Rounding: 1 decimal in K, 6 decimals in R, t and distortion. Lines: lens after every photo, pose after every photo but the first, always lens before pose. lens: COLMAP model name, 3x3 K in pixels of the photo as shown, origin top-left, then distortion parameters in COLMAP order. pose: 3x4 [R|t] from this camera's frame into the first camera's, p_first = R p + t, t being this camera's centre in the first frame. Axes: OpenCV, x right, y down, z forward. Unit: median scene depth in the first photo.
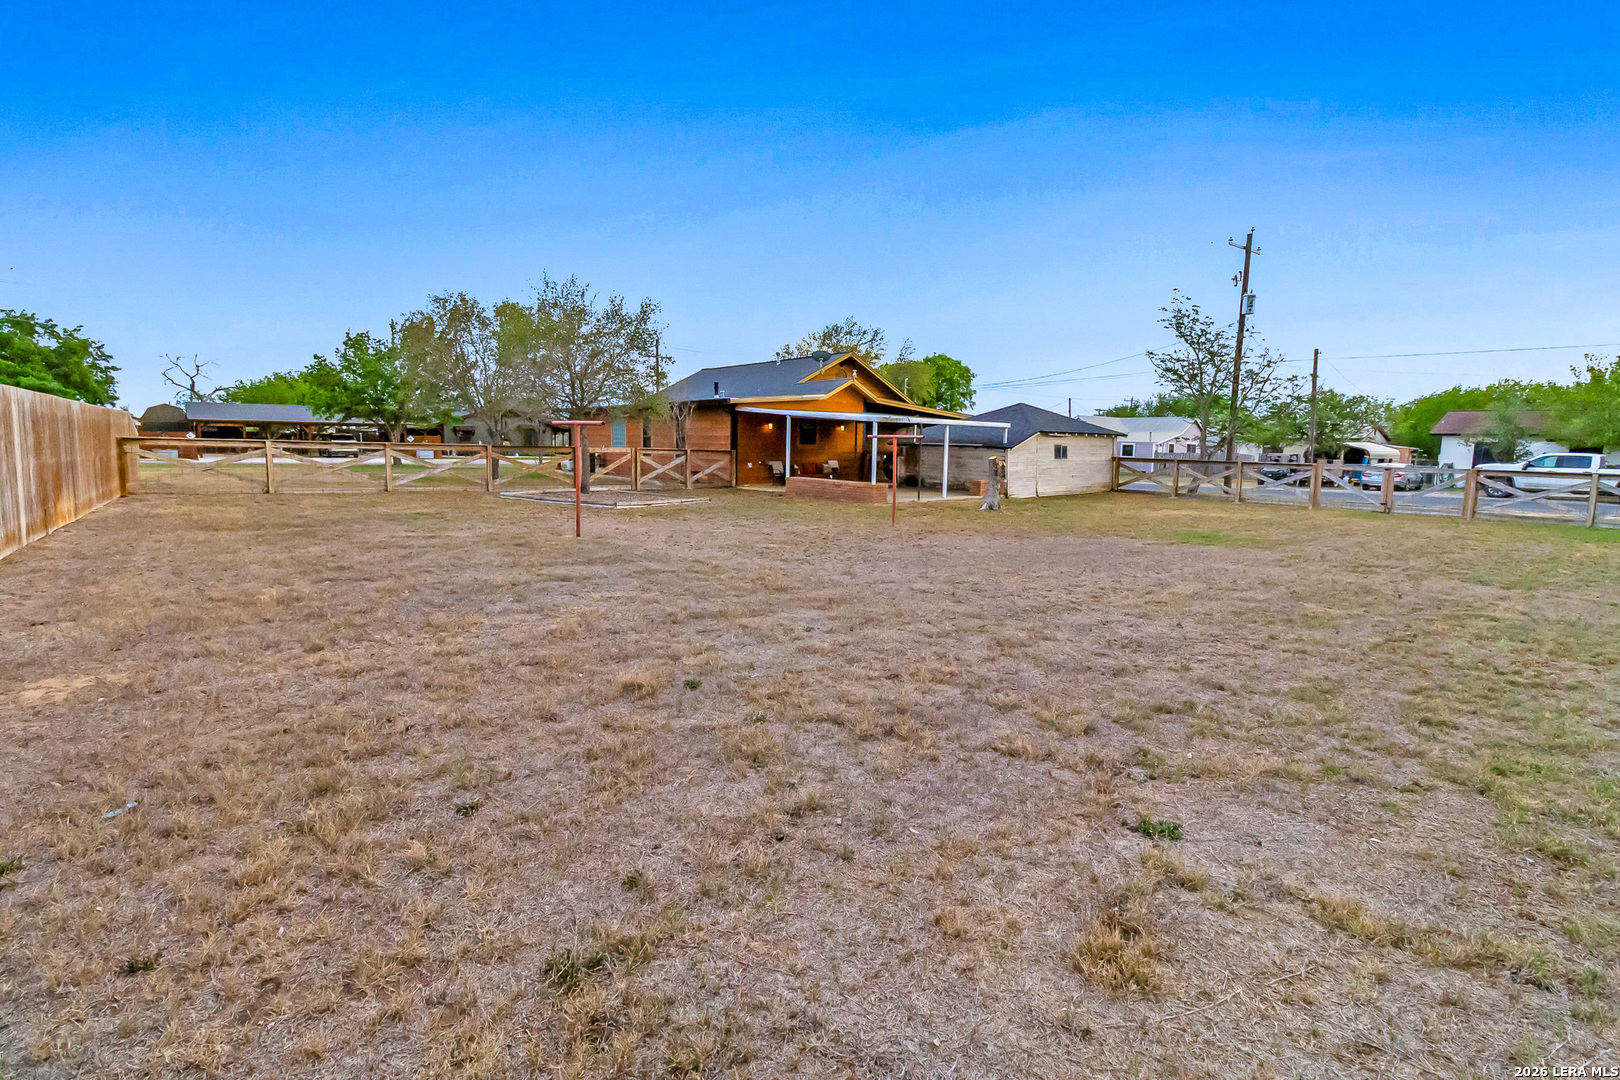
lens RADIAL K [[759.4, 0, 807.9], [0, 759.4, 534.8], [0, 0, 1]] dist [0.002756, 0.000235]
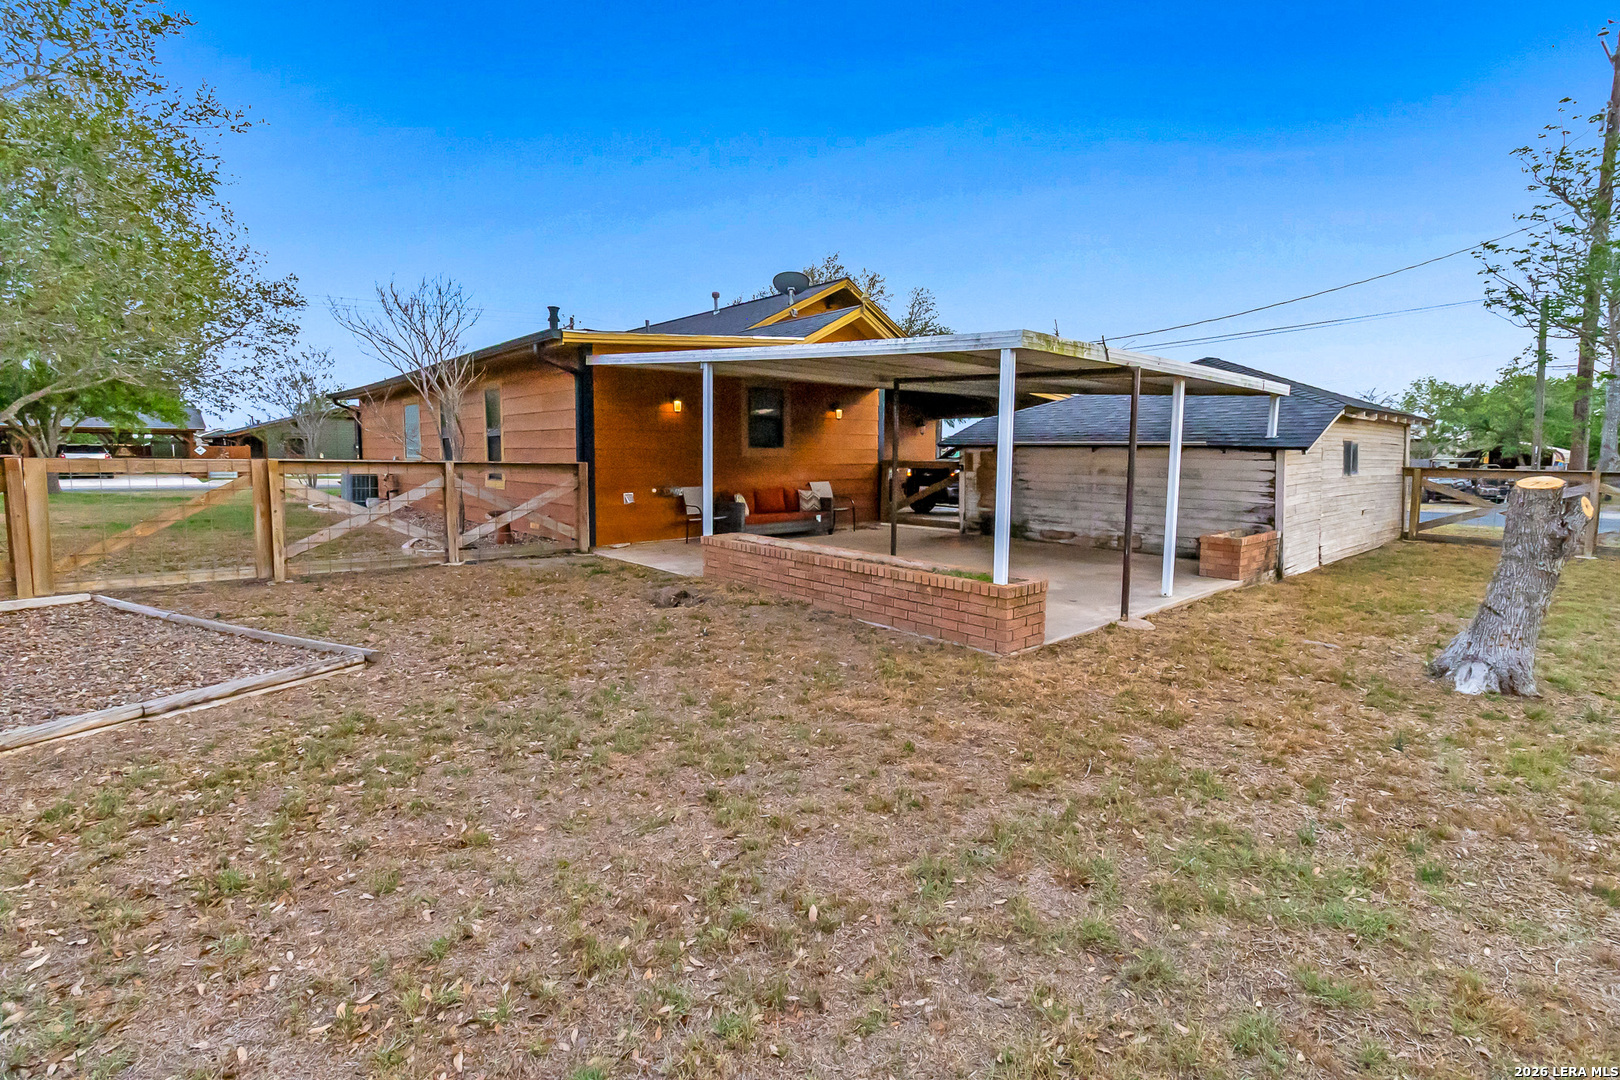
lens RADIAL K [[759.4, 0, 809.2], [0, 759.4, 538.0], [0, 0, 1]] dist [0.002756, 0.000235]
pose [[0.998574, -0.014978, 0.051248, 0.001552], [0.015458, 0.999840, -0.008987, -0.063305], [-0.051105, 0.009766, 0.998646, 0.569443]]
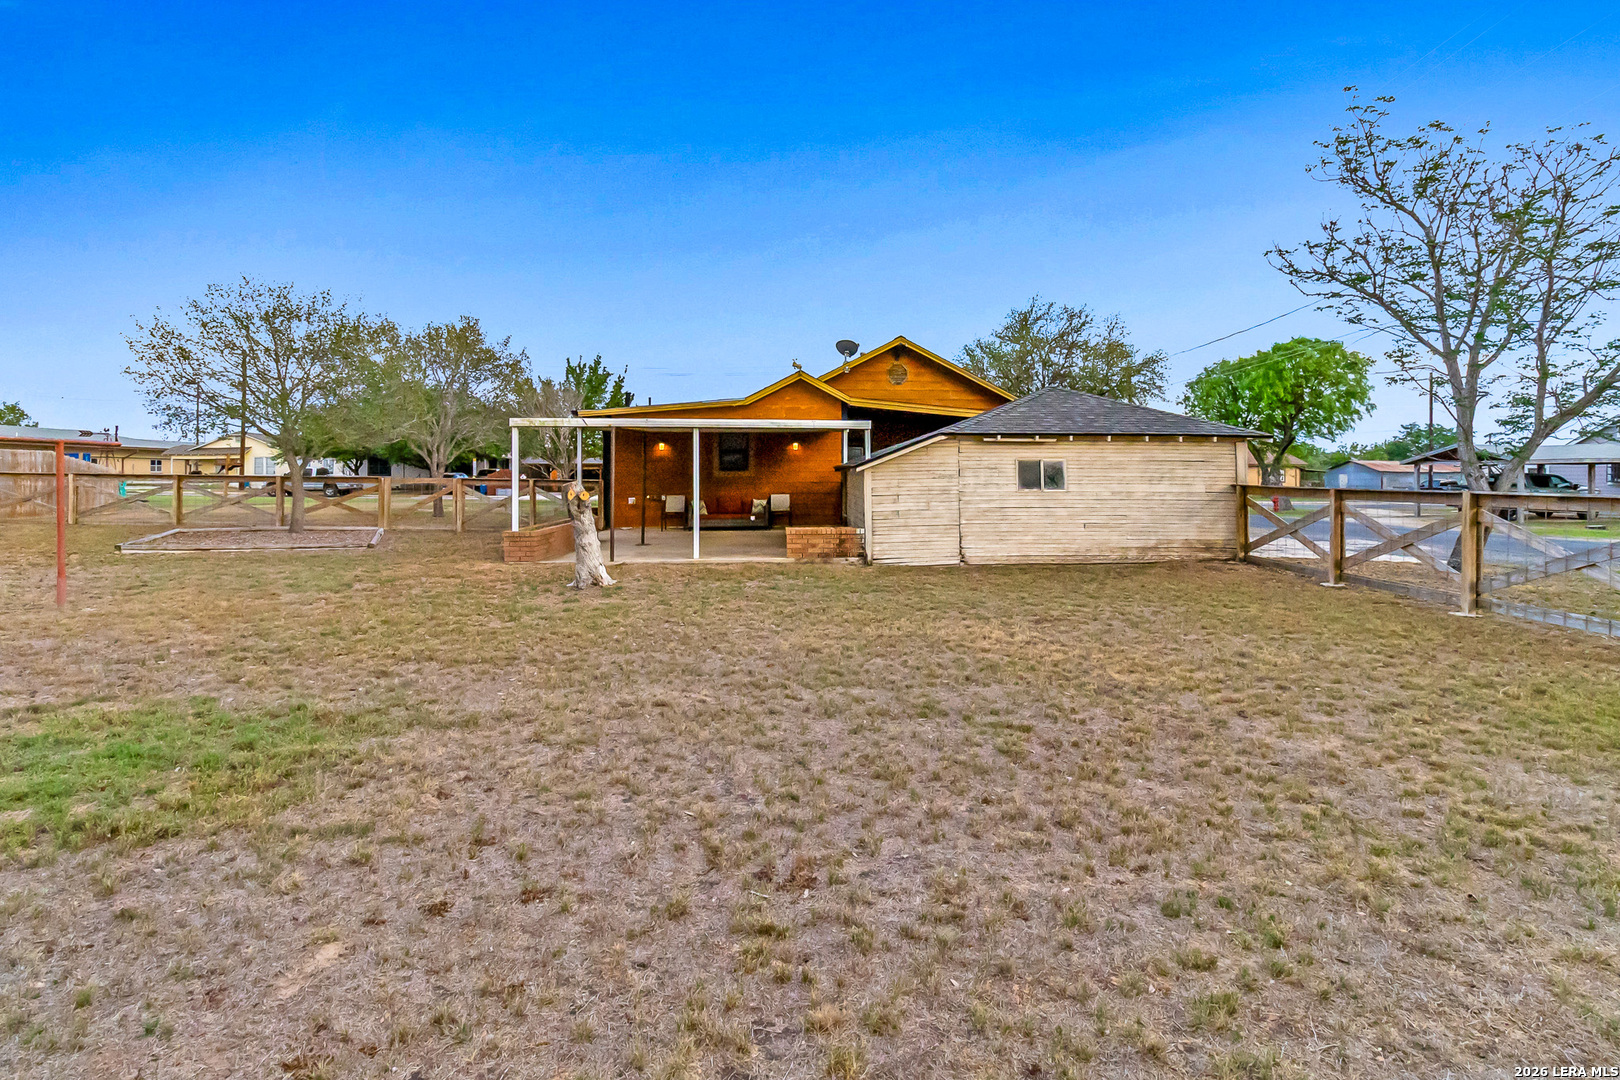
lens RADIAL K [[759.4, 0, 810.0], [0, 759.4, 538.6], [0, 0, 1]] dist [0.002756, 0.000235]
pose [[0.806466, 0.032180, -0.590405, 0.493160], [-0.059422, 0.997874, -0.026779, -0.044934], [0.588288, 0.056680, 0.806663, 0.505228]]
